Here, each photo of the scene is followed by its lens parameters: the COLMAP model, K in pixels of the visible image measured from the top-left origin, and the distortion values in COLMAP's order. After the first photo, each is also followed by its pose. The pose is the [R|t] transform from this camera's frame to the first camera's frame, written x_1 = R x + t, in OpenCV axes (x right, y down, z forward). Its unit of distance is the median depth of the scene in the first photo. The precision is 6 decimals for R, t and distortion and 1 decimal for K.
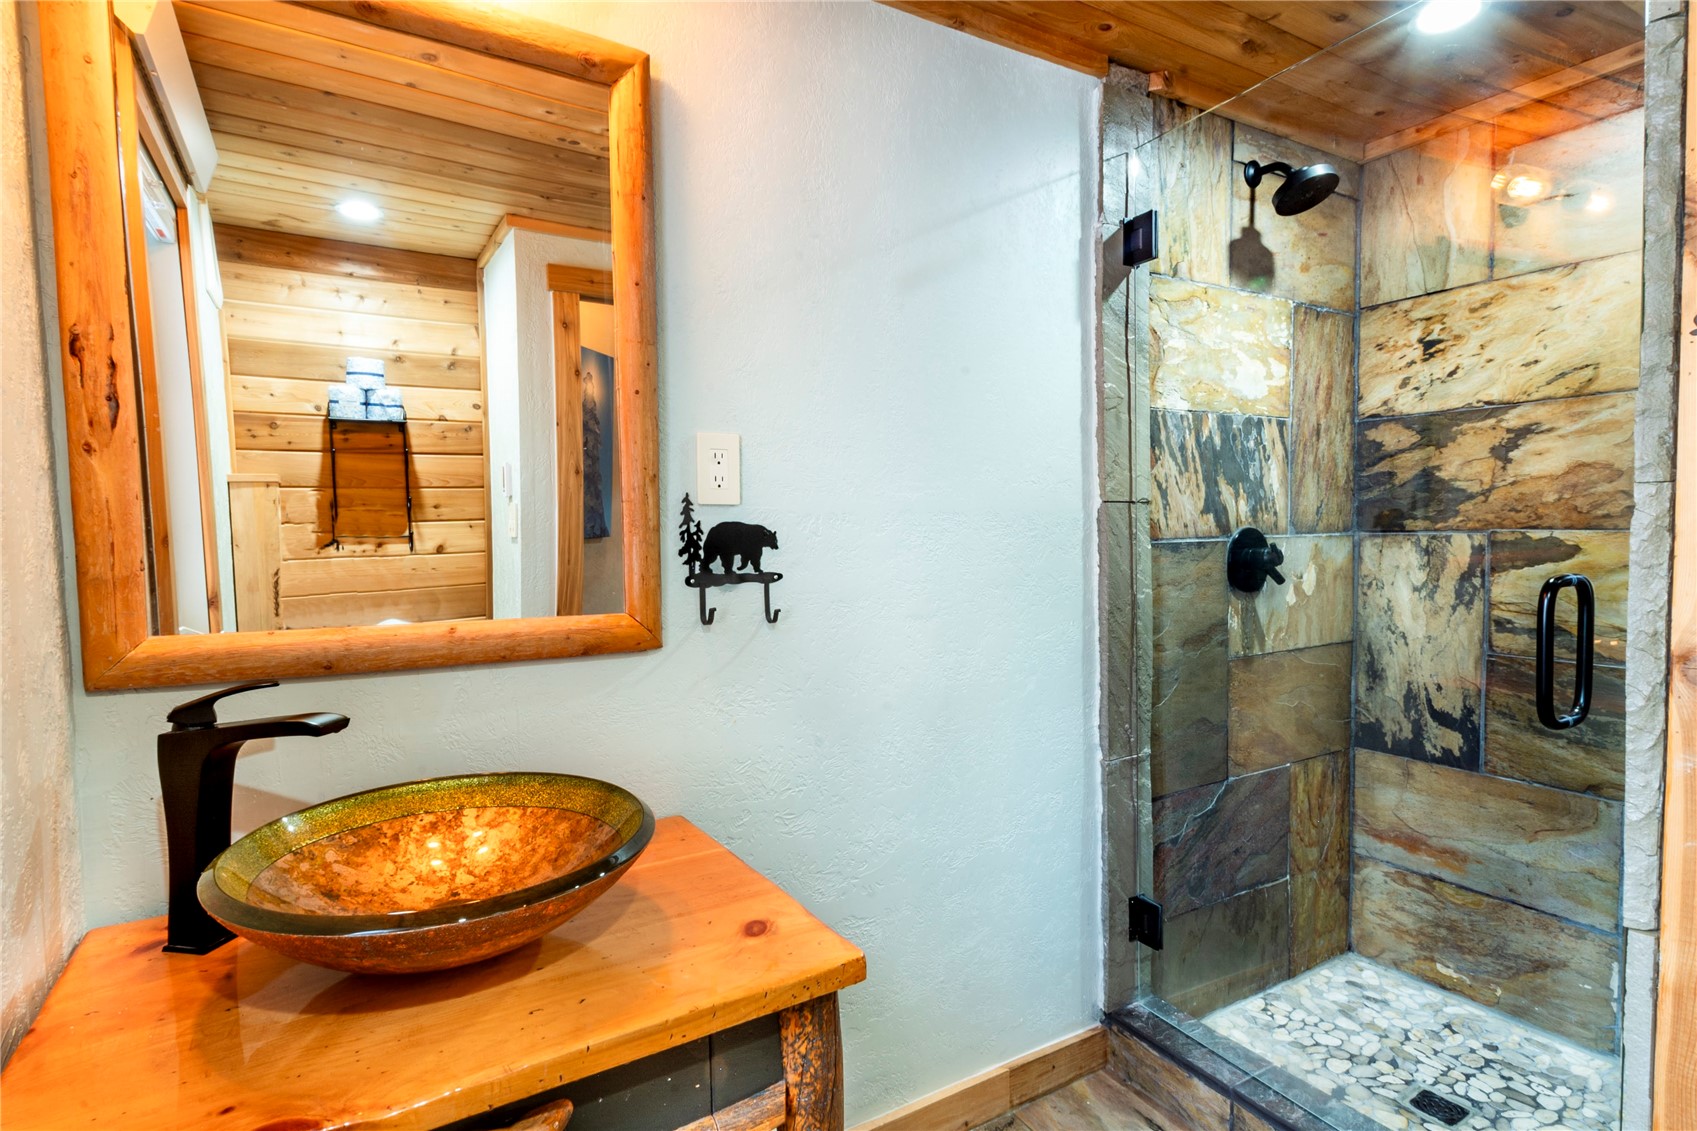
lens RADIAL K [[855.5, 0, 860.1], [0, 855.5, 568.8], [0, 0, 1]] dist [0.011717, -0.006588]
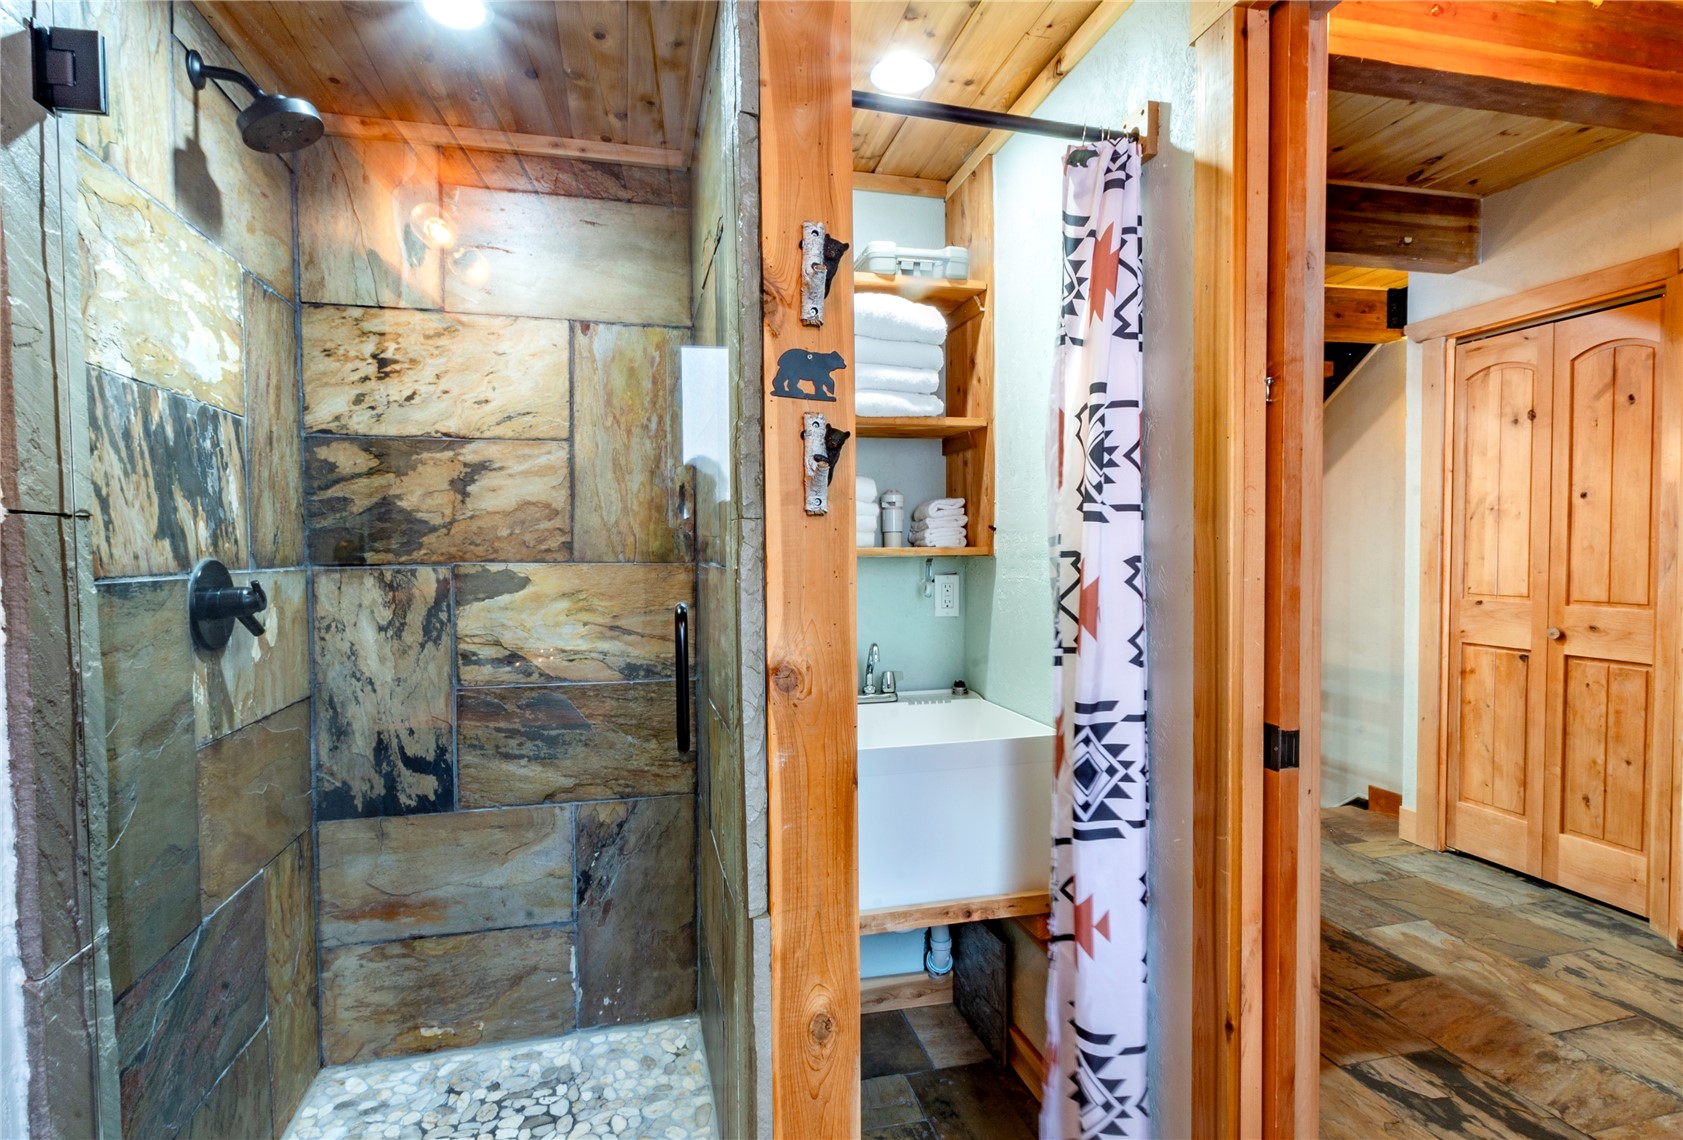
lens RADIAL K [[848.5, 0, 828.8], [0, 848.5, 577.3], [0, 0, 1]] dist [0.011717, -0.006588]
pose [[0.318431, -0.017153, 0.947791, -0.059399], [0.047833, 0.998853, 0.002006, -0.010694], [-0.946739, 0.044697, 0.318886, 0.292535]]
